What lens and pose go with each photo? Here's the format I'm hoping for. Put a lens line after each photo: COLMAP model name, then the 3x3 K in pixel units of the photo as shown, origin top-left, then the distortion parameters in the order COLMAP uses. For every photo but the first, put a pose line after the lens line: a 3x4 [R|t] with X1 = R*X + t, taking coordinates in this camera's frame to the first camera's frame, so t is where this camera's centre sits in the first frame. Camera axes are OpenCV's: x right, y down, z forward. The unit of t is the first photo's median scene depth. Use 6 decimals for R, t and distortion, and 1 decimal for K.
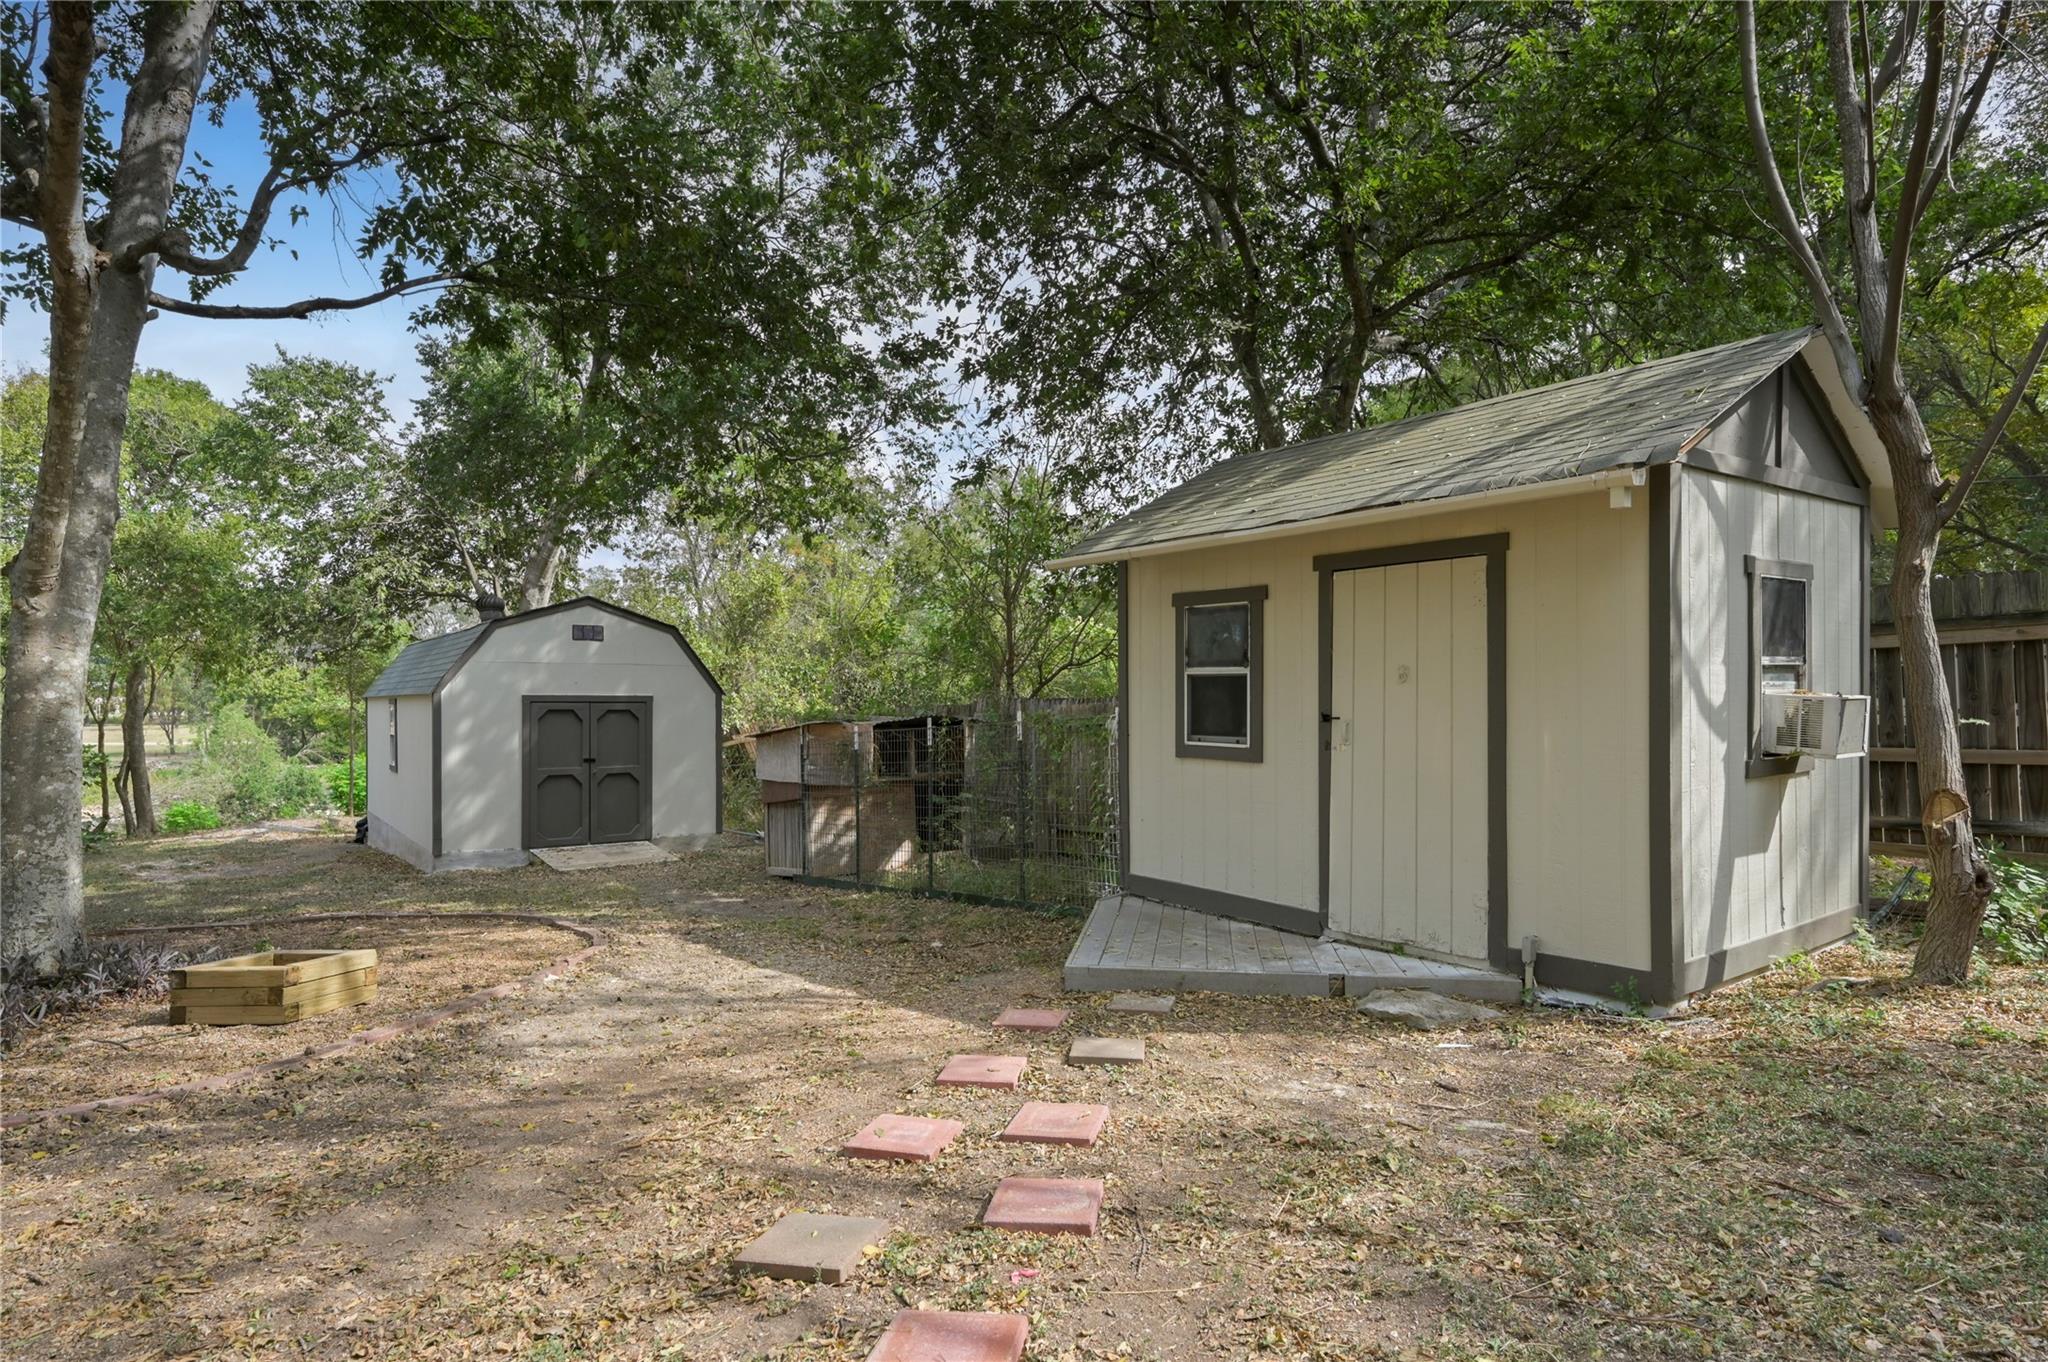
lens RADIAL K [[1074.7, 0, 1028.4], [0, 1074.7, 691.8], [0, 0, 1]] dist [-0.022147, -0.000679]
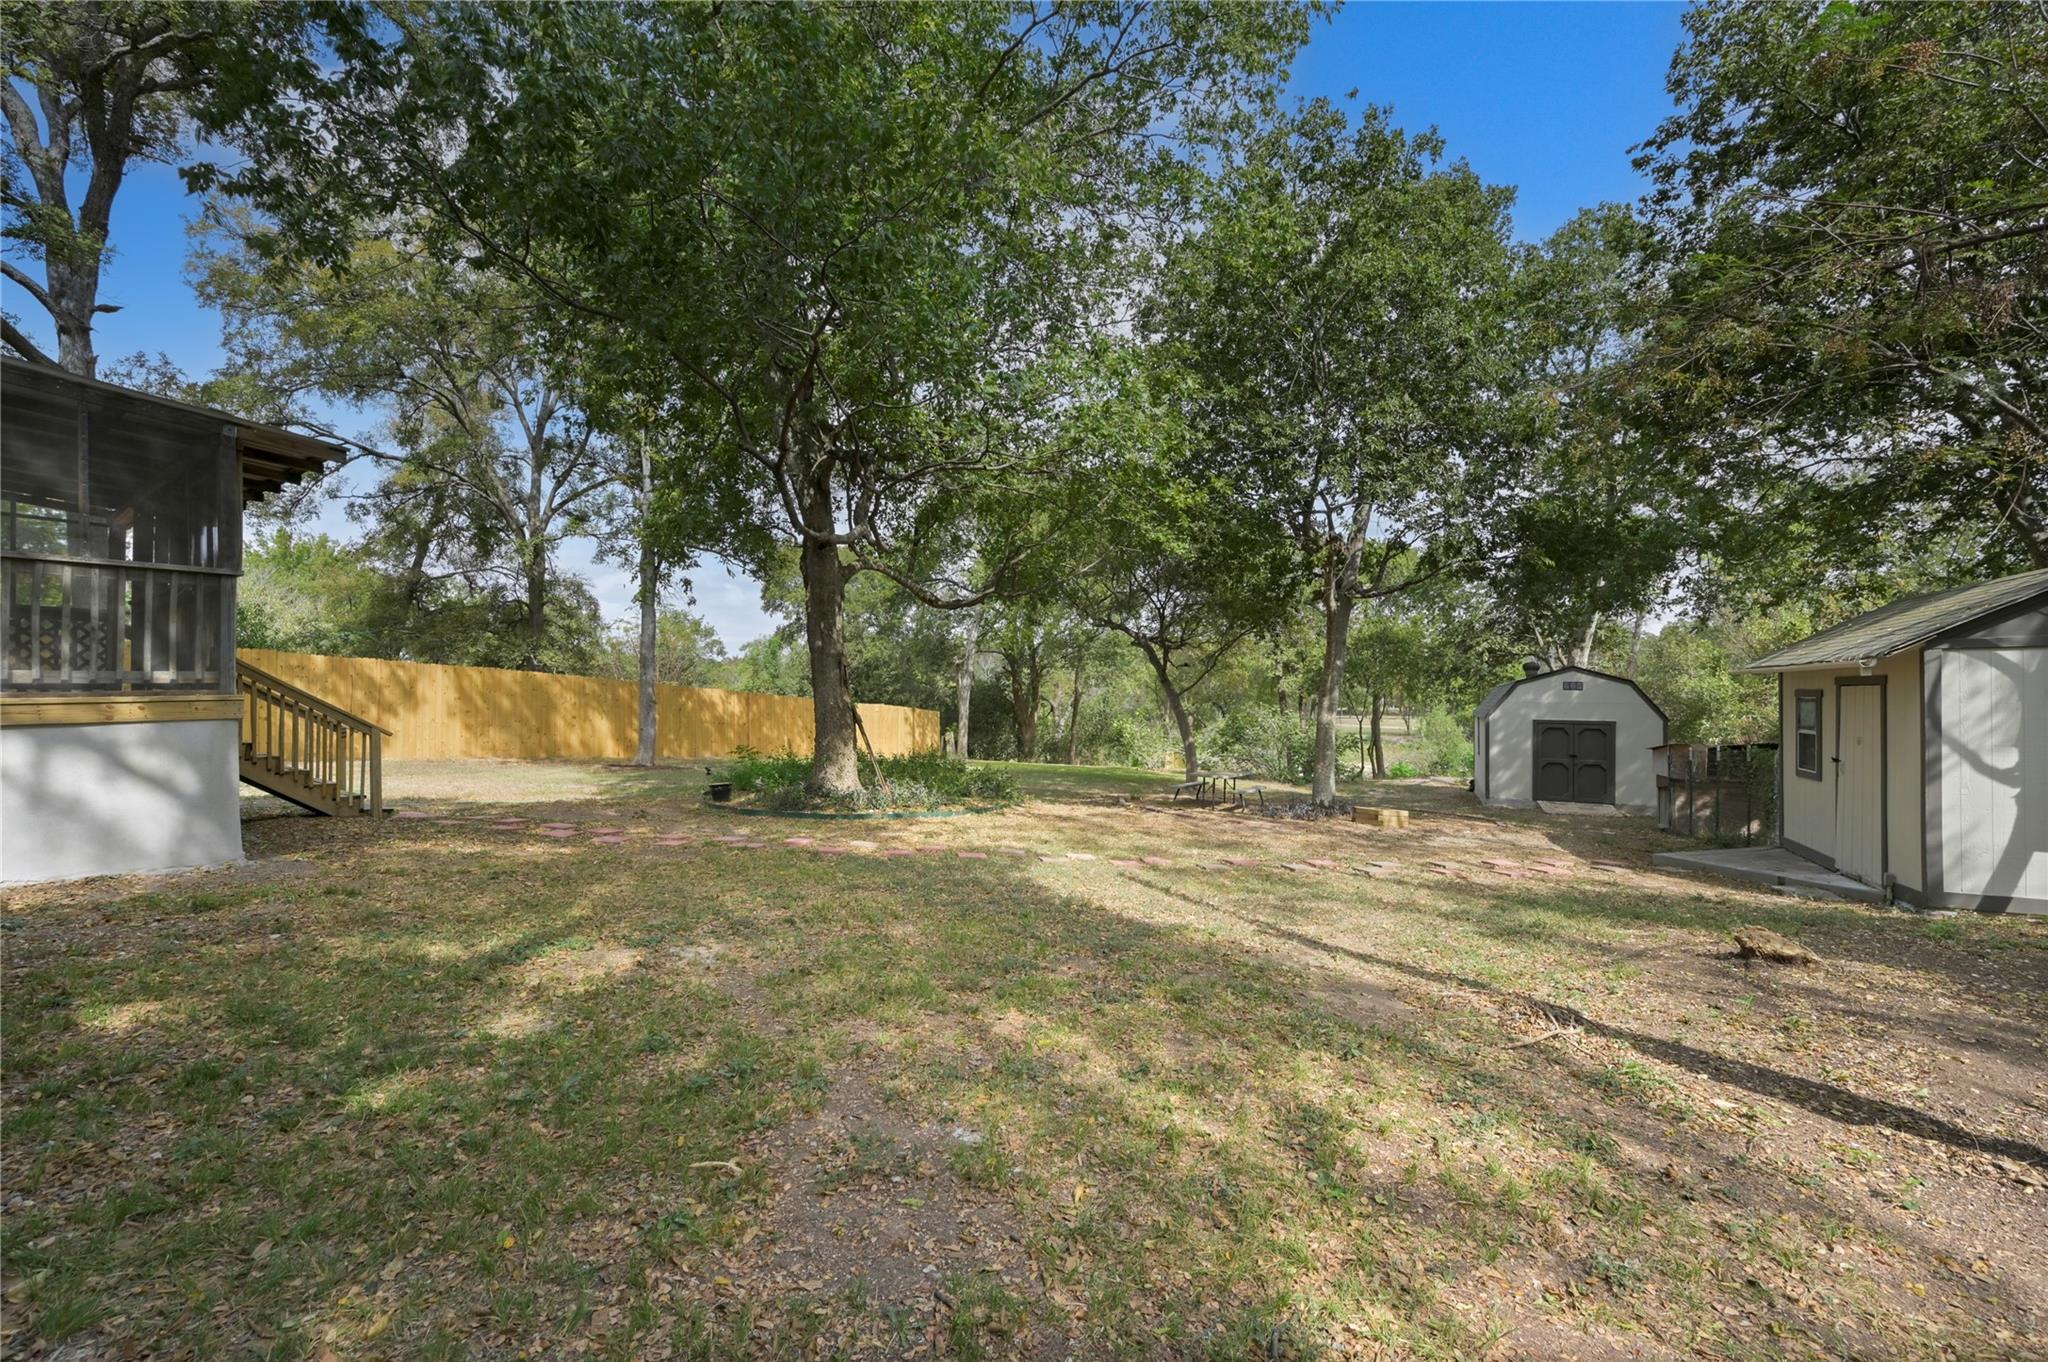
lens RADIAL K [[805.4, 0, 1028.1], [0, 805.4, 687.8], [0, 0, 1]] dist [-0.000053, 0.001386]
pose [[0.426283, -0.007514, -0.904559, 0.447405], [0.002904, 0.999972, -0.006939, -0.046854], [0.904585, 0.000331, 0.426293, -0.435081]]
